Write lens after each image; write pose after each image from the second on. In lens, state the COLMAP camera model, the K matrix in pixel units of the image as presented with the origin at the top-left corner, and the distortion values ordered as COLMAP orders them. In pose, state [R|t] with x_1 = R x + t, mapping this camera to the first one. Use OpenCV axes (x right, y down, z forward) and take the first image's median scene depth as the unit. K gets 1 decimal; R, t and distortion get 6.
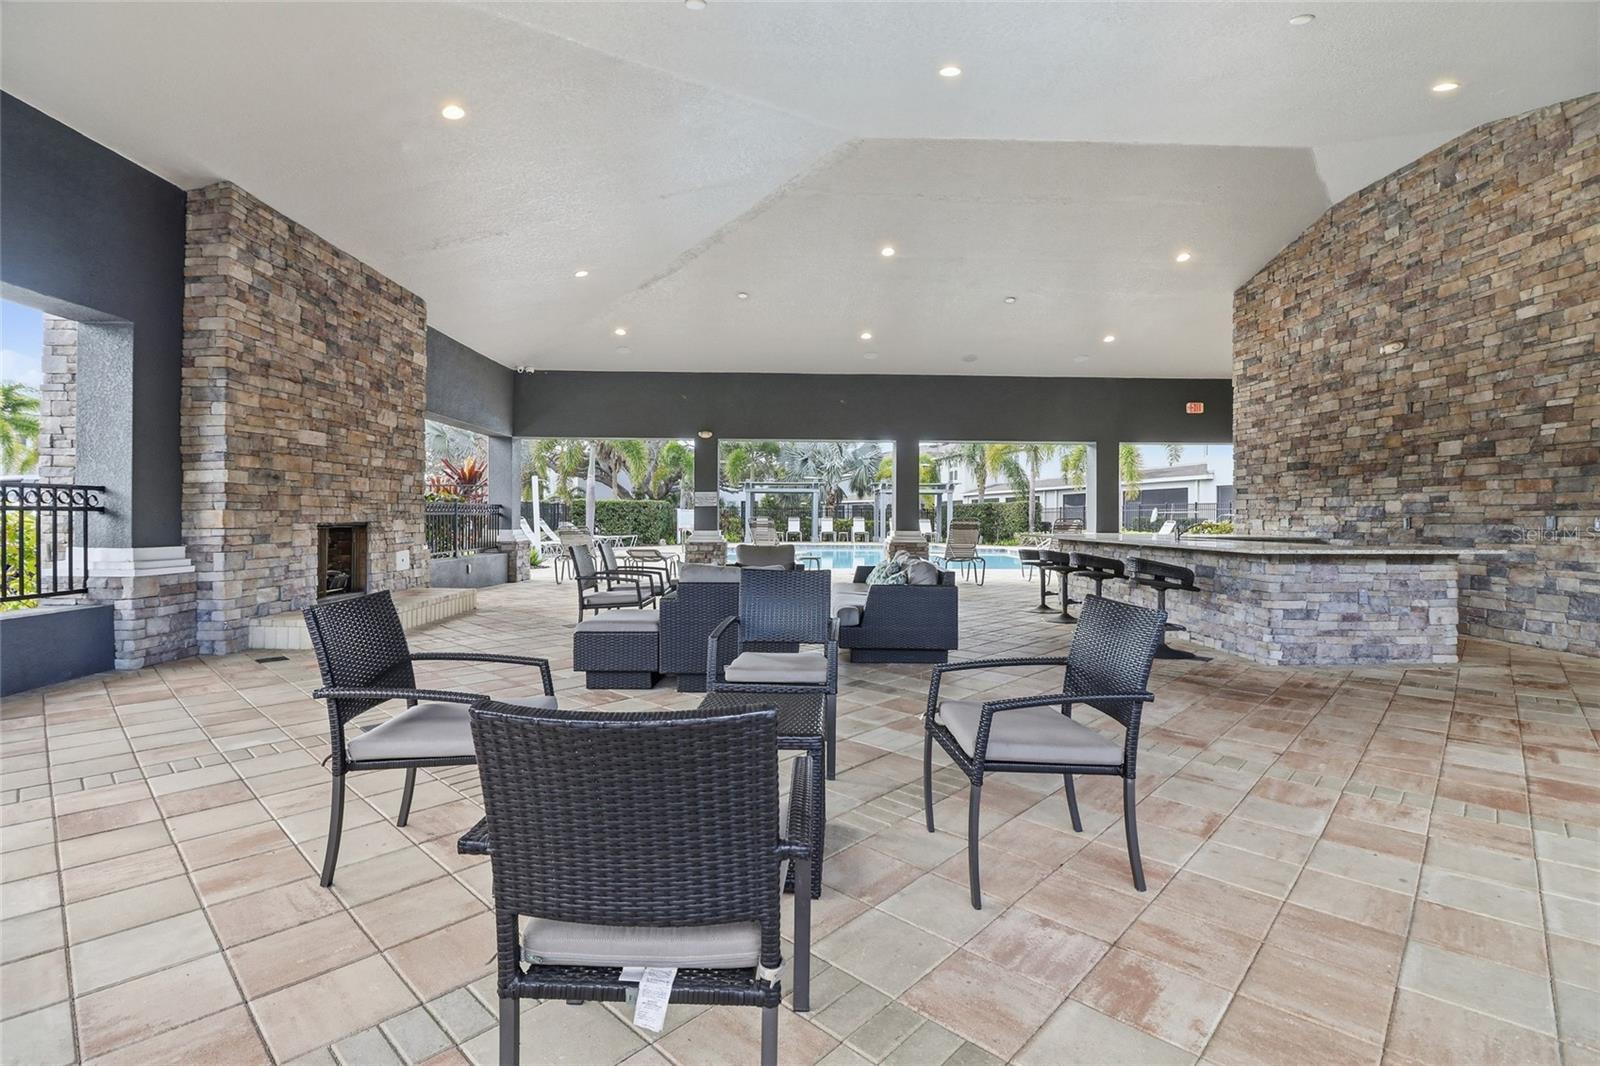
lens RADIAL K [[744.8, 0, 799.9], [0, 744.8, 516.8], [0, 0, 1]] dist [-0.010597, -0.004930]
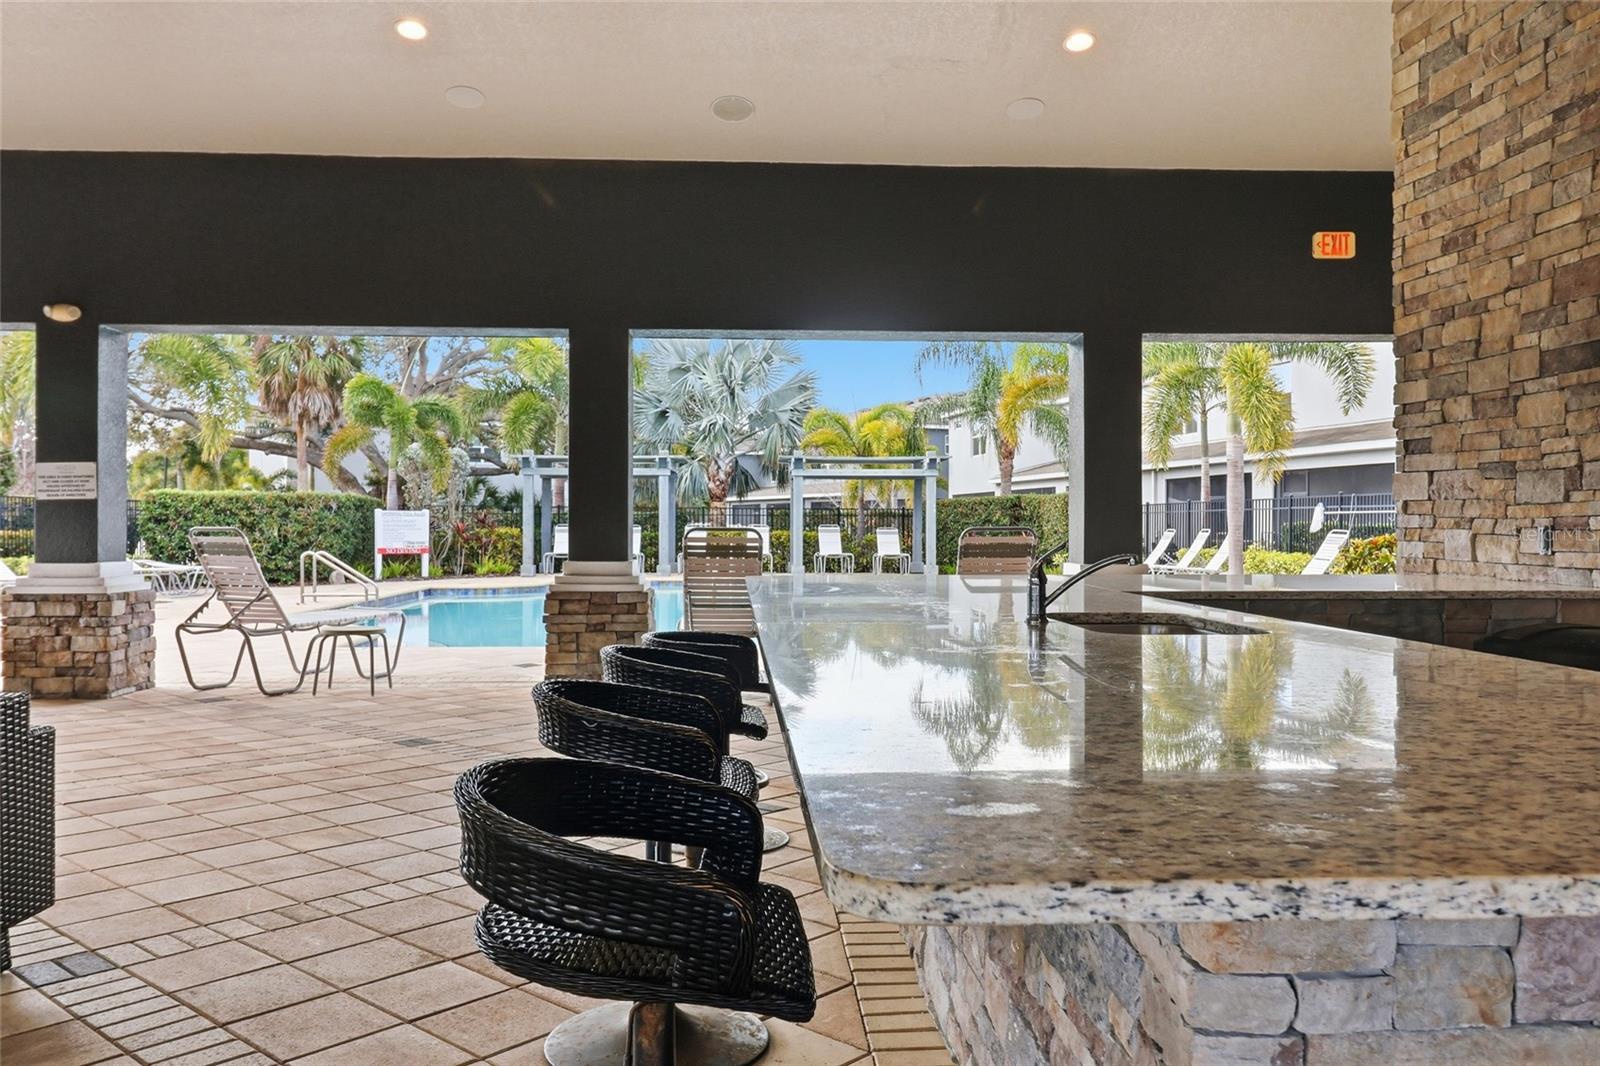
lens RADIAL K [[1266.2, 0, 801.5], [0, 1266.2, 521.8], [0, 0, 1]] dist [0.005338, -0.010603]
pose [[0.999858, -0.004052, 0.016328, 0.408612], [0.004066, 0.999991, -0.000789, -0.001093], [-0.016325, 0.000855, 0.999866, 0.569302]]
